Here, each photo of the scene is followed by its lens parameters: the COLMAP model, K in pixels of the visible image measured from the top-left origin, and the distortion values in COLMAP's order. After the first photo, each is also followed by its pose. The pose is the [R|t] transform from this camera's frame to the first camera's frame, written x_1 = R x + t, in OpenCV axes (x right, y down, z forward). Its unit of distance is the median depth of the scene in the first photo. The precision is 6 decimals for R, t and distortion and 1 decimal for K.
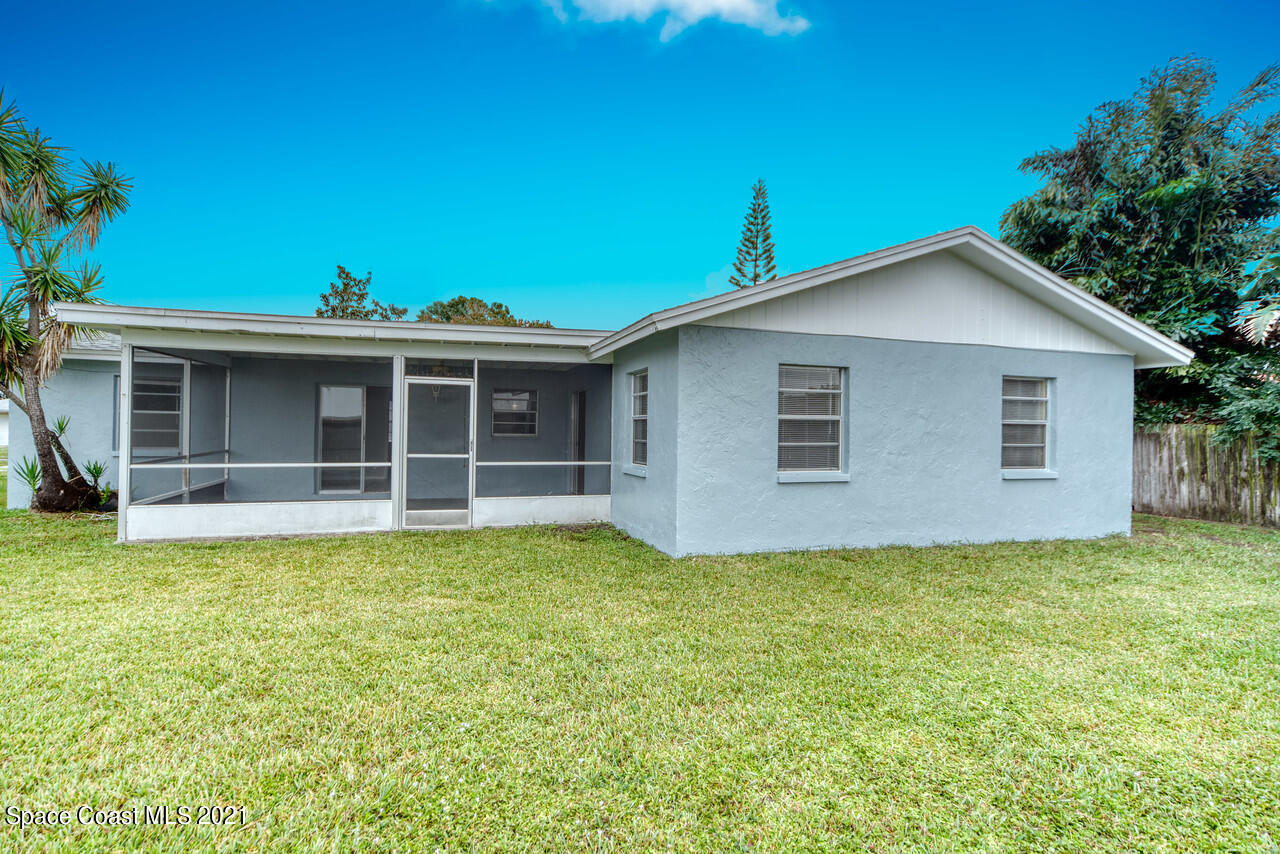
lens RADIAL K [[603.8, 0, 639.3], [0, 603.8, 427.7], [0, 0, 1]] dist [-0.001019, 0.003037]
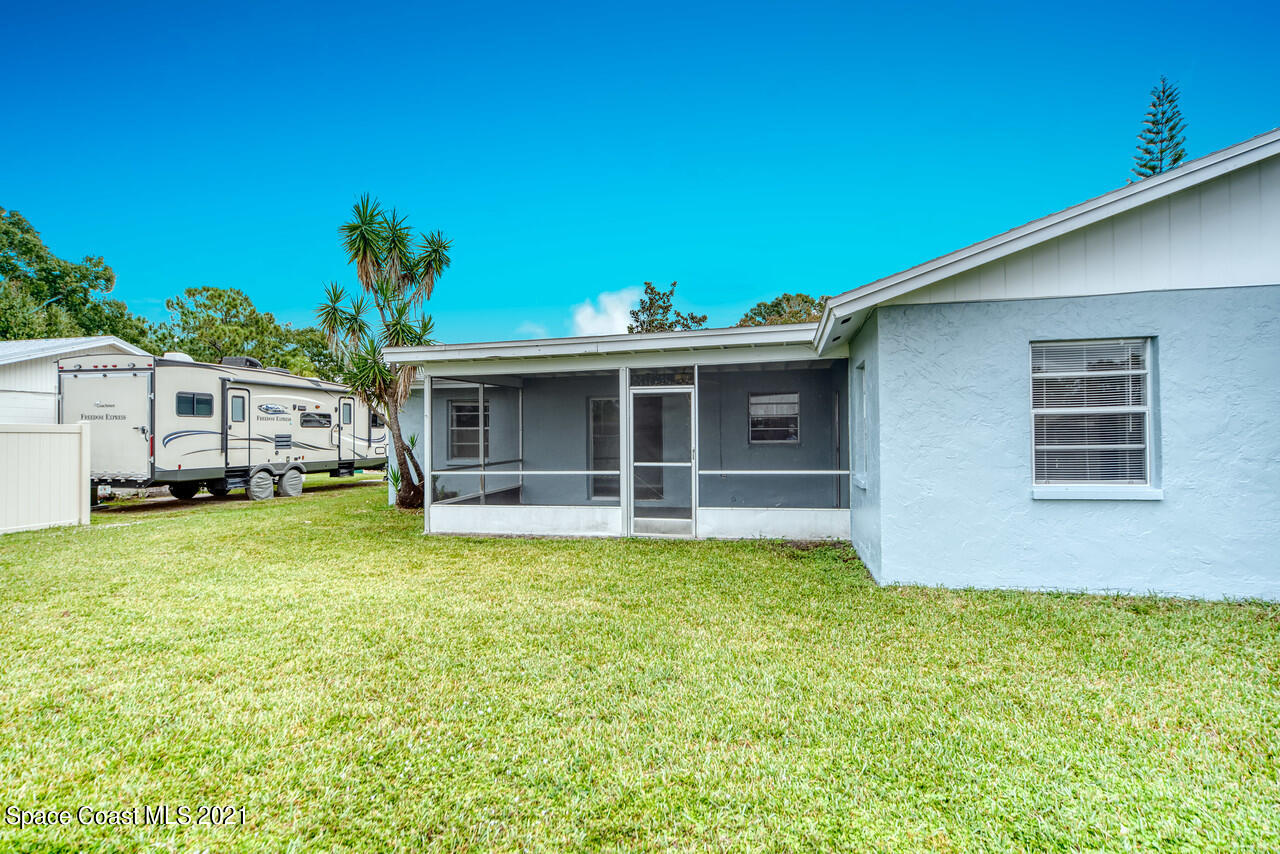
lens RADIAL K [[658.3, 0, 633.4], [0, 658.3, 423.8], [0, 0, 1]] dist [0.000155, 0.004031]
pose [[0.862105, -0.032697, -0.505674, 0.184135], [0.025084, 0.999446, -0.021861, 0.002249], [0.506109, 0.006162, 0.862447, 0.032421]]
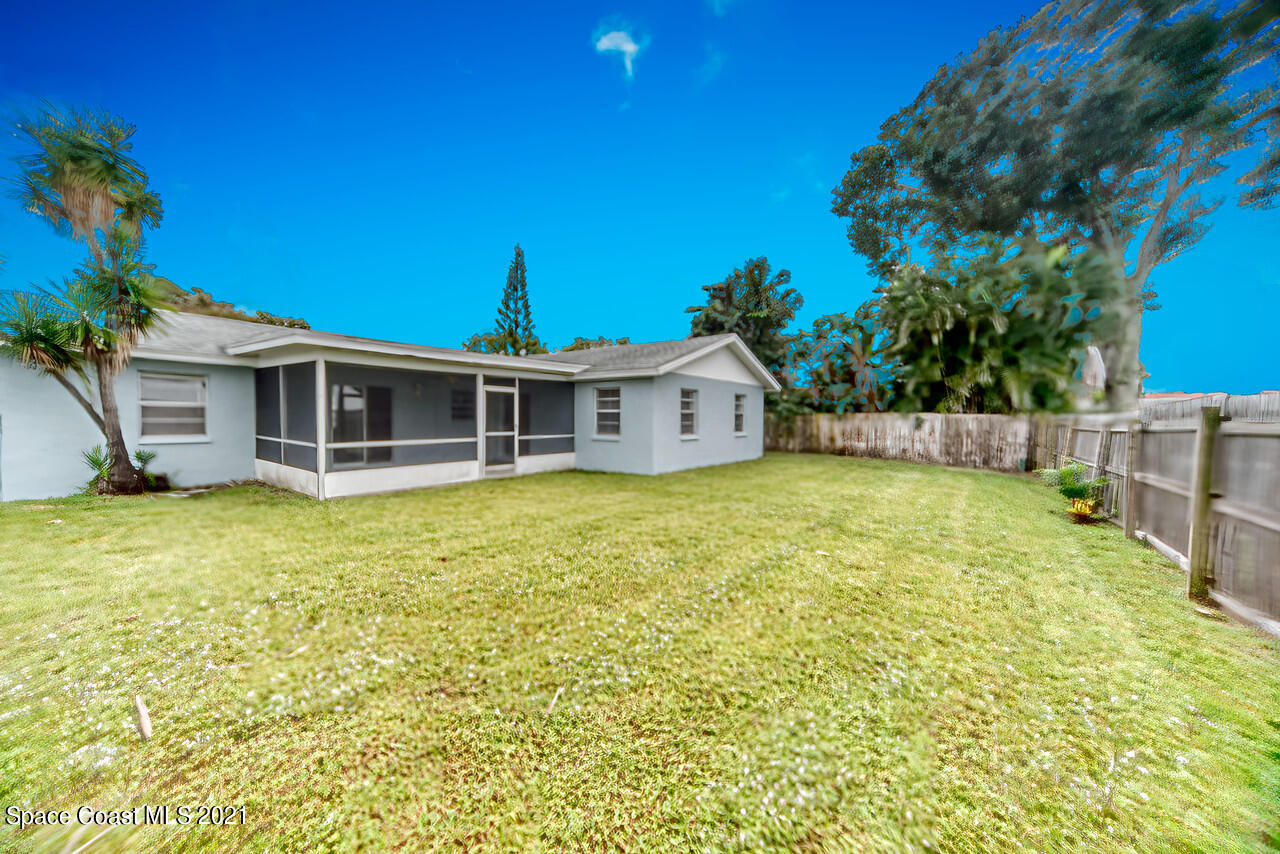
lens RADIAL K [[461.0, 0, 641.4], [0, 461.0, 430.6], [0, 0, 1]] dist [0.001170, 0.000096]
pose [[0.805161, -0.024803, 0.592537, -0.791456], [0.002609, 0.999264, 0.038283, -0.010238], [-0.593050, -0.029278, 0.804633, -0.278536]]
